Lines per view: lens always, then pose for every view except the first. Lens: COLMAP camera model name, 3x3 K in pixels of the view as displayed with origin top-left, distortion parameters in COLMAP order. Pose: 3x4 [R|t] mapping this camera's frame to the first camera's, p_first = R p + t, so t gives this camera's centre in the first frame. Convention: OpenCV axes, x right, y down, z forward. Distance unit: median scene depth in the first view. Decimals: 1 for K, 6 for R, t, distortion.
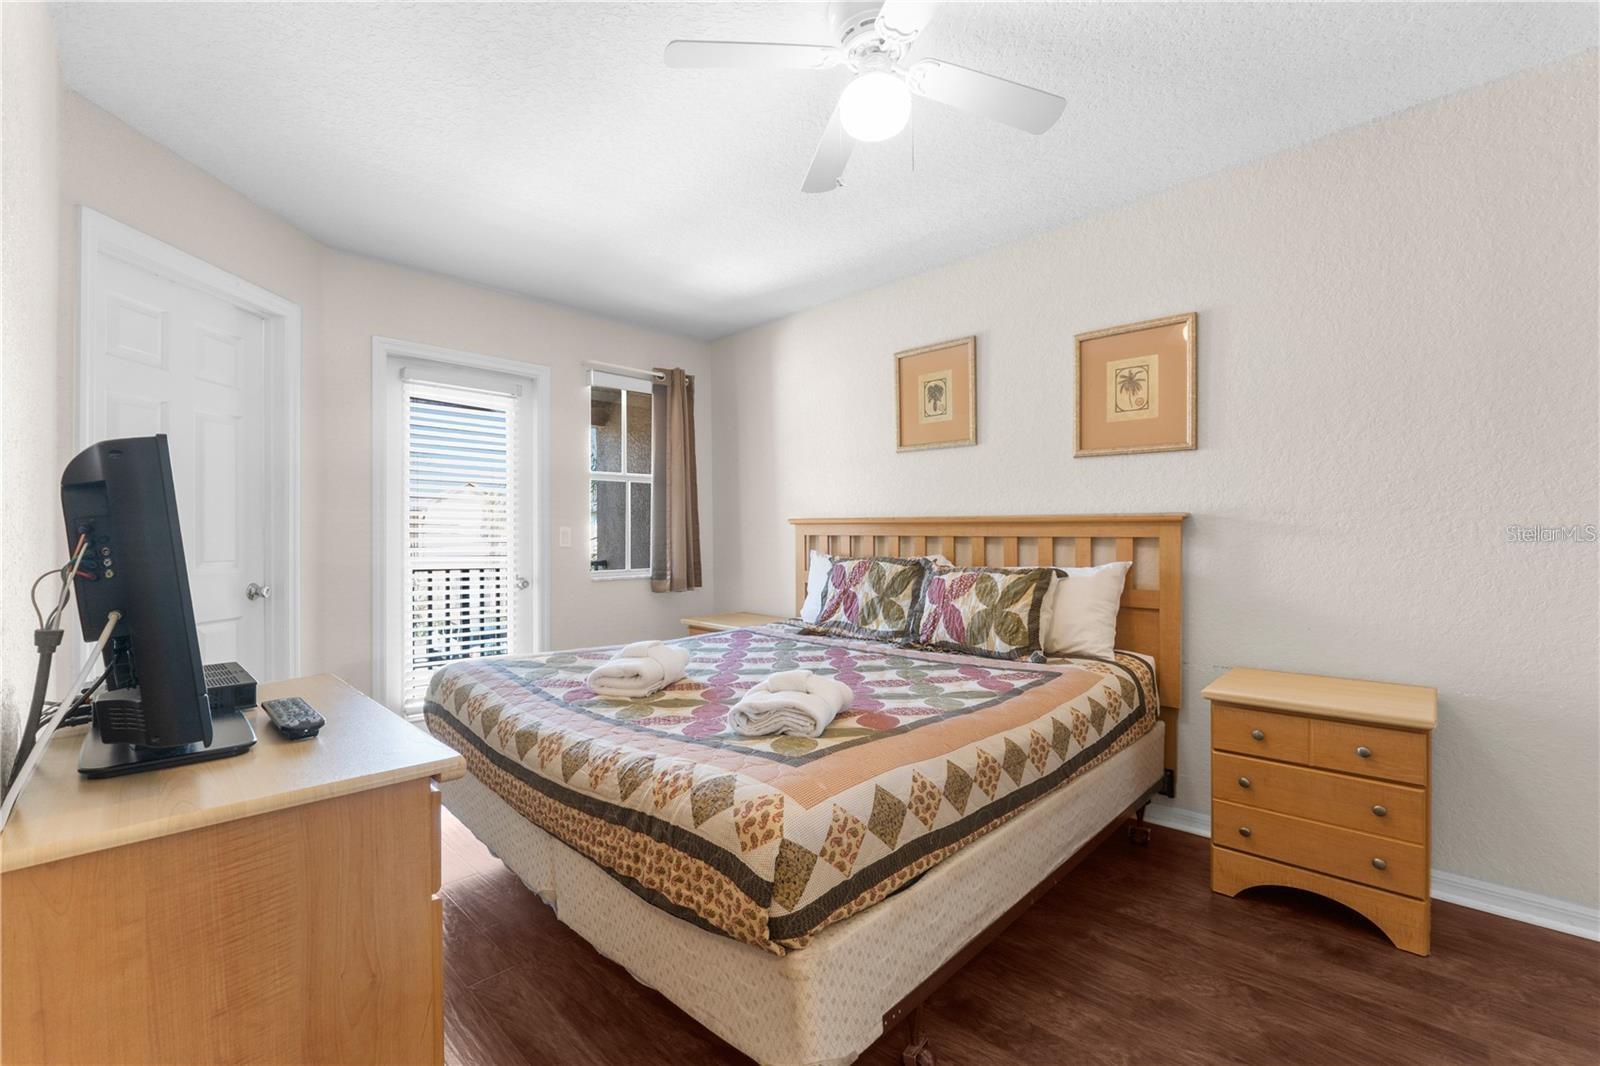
lens RADIAL K [[690.2, 0, 800.3], [0, 690.2, 527.4], [0, 0, 1]] dist [-0.010557, 0.002215]
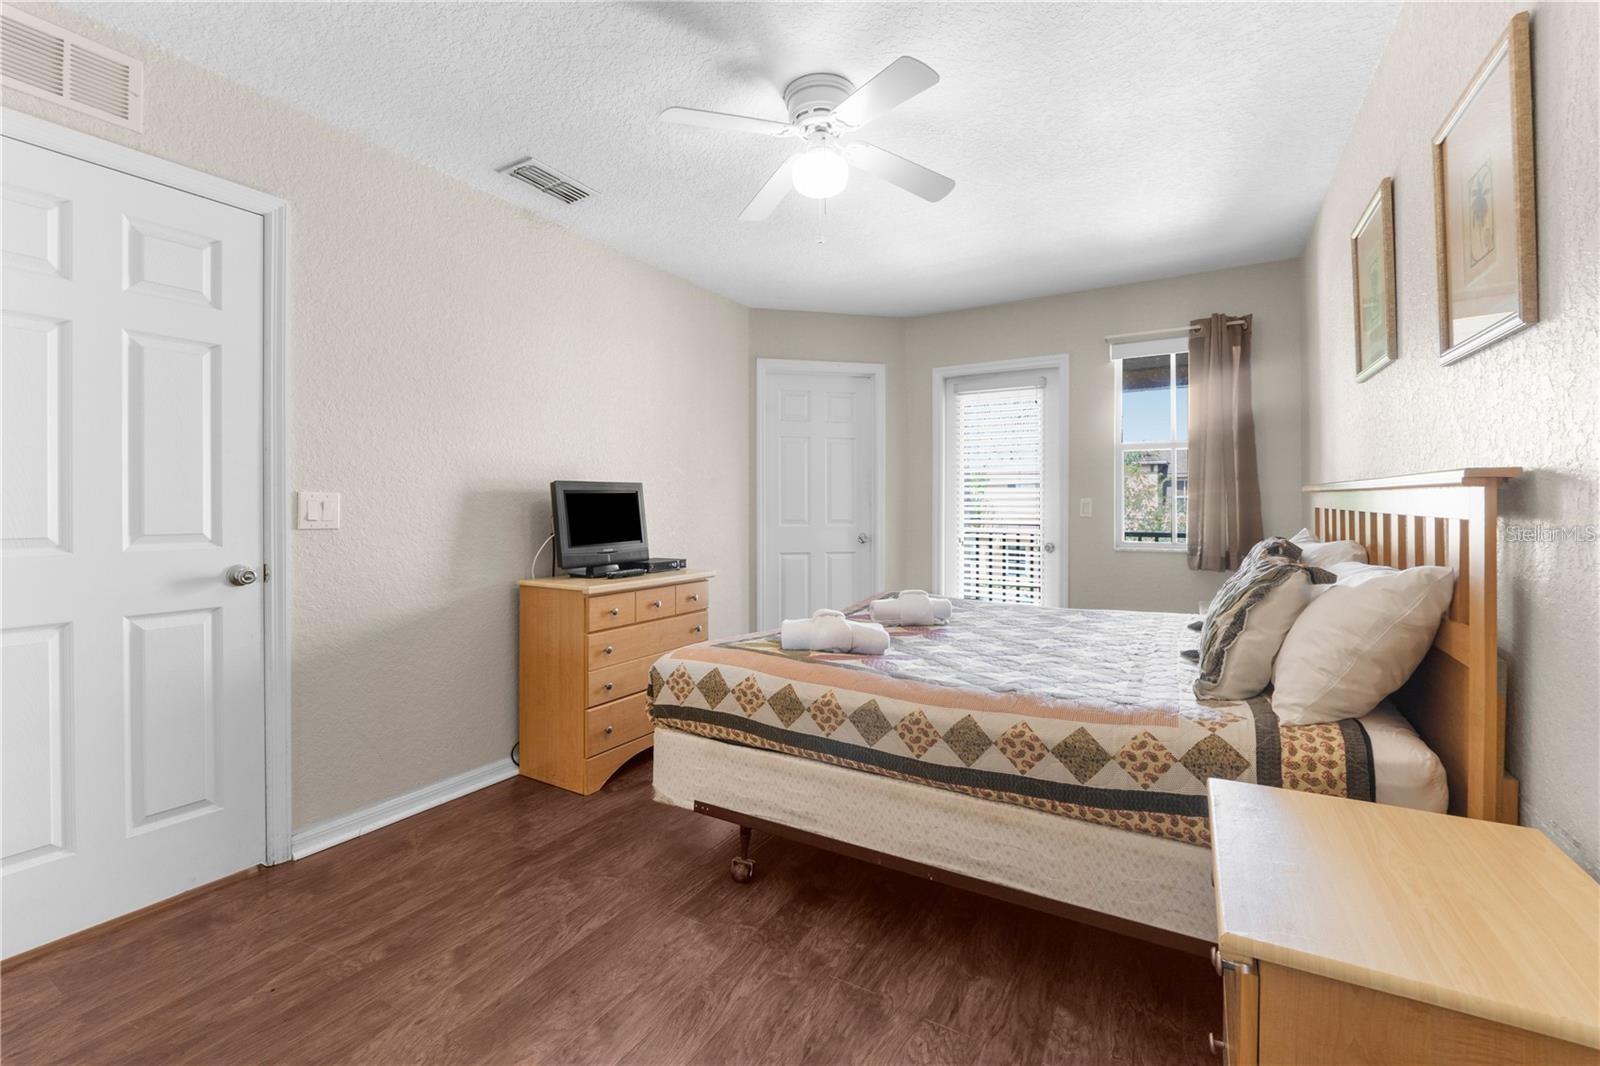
lens RADIAL K [[690.2, 0, 760.1], [0, 690.2, 504.7], [0, 0, 1]] dist [-0.010557, 0.002215]
pose [[0.198334, 0.003177, -0.980129, 1.509210], [0.011110, 0.999923, 0.005490, -0.004993], [0.980072, -0.011978, 0.198283, 0.712151]]
